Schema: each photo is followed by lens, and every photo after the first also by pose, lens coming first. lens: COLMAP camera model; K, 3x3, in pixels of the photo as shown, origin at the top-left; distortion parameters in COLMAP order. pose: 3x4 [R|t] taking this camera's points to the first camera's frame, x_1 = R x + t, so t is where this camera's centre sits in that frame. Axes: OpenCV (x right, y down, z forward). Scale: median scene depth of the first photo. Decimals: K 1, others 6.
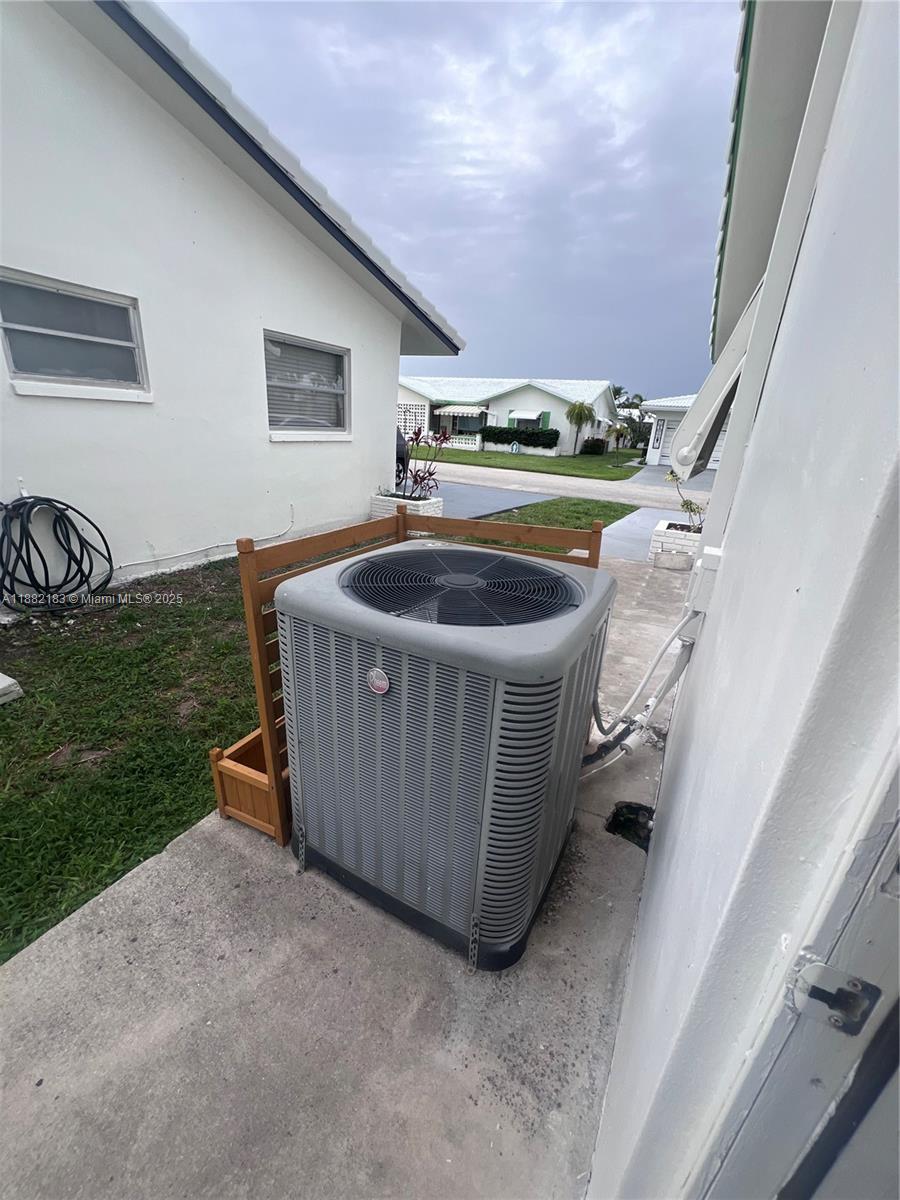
lens RADIAL K [[475.6, 0, 446.6], [0, 475.6, 602.1], [0, 0, 1]] dist [-0.003193, -0.000249]
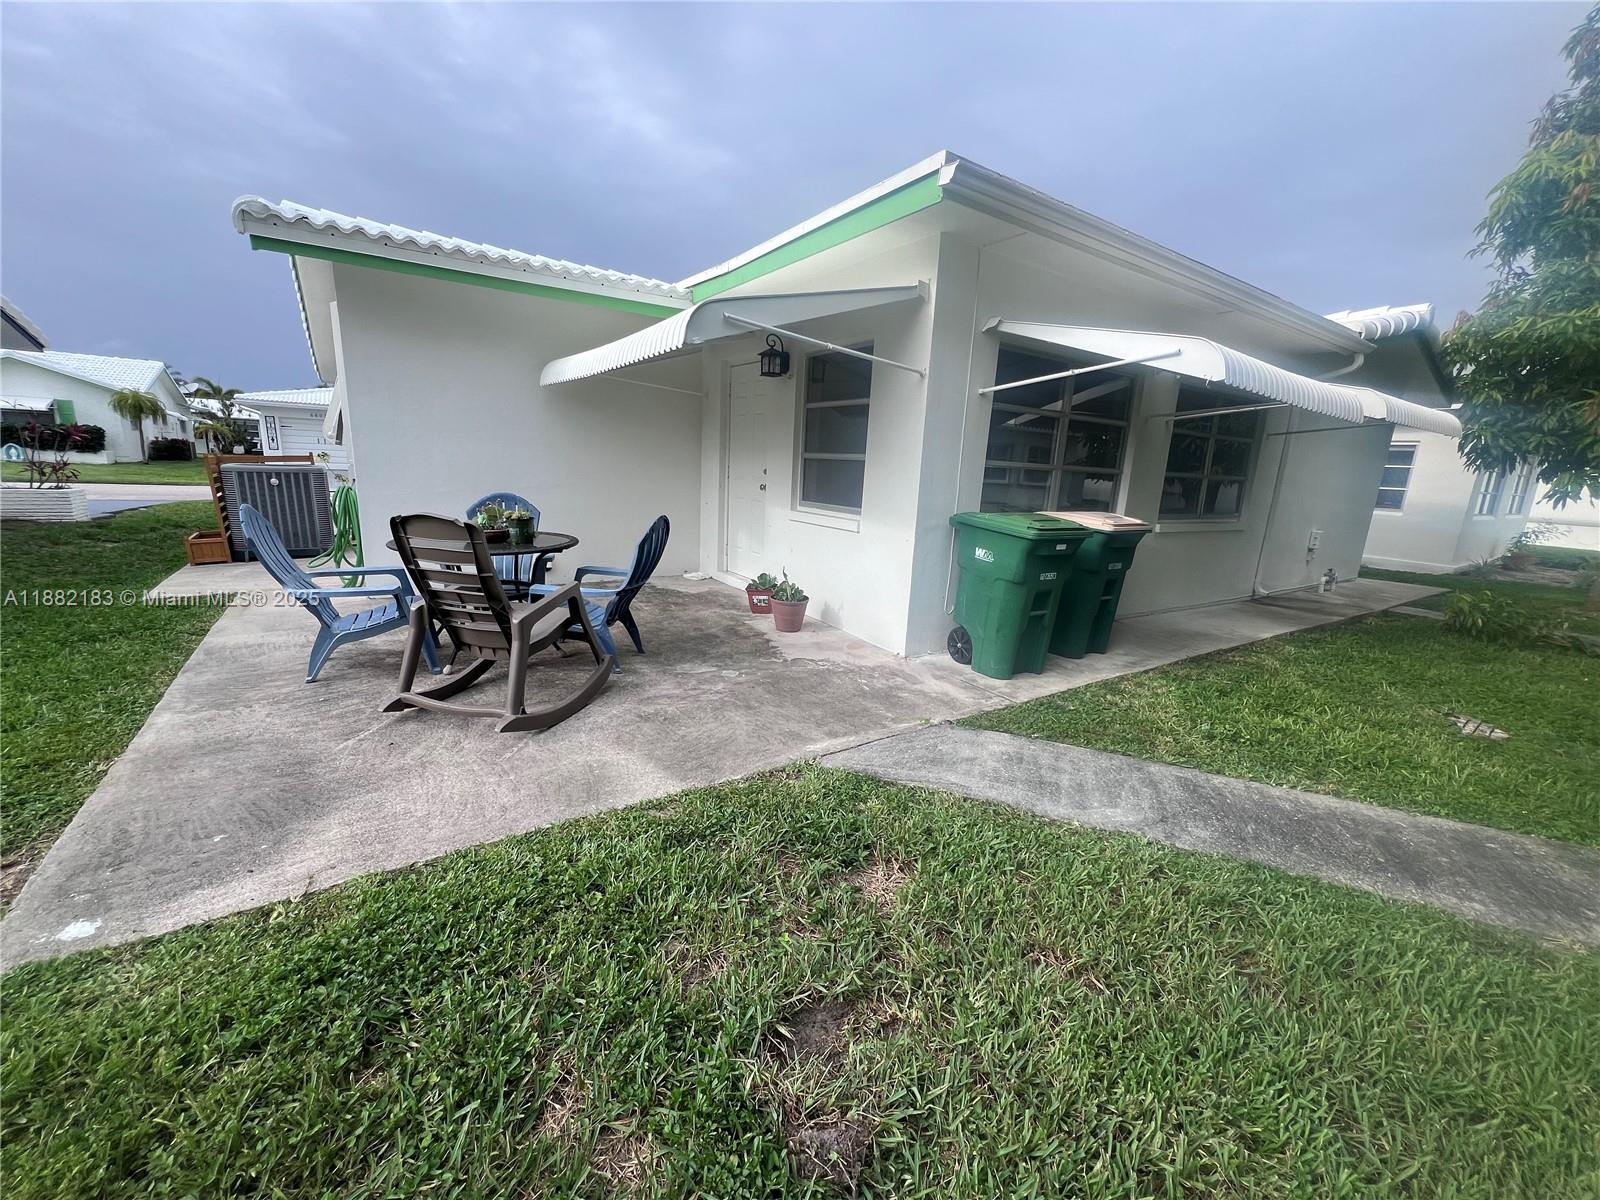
lens RADIAL K [[634.2, 0, 793.8], [0, 634.2, 605.4], [0, 0, 1]] dist [-0.003193, -0.000249]
pose [[0.462933, -0.227098, 0.856808, -0.141646], [0.293261, 0.951427, 0.093728, 0.094053], [-0.836475, 0.207878, 0.507046, -0.252209]]
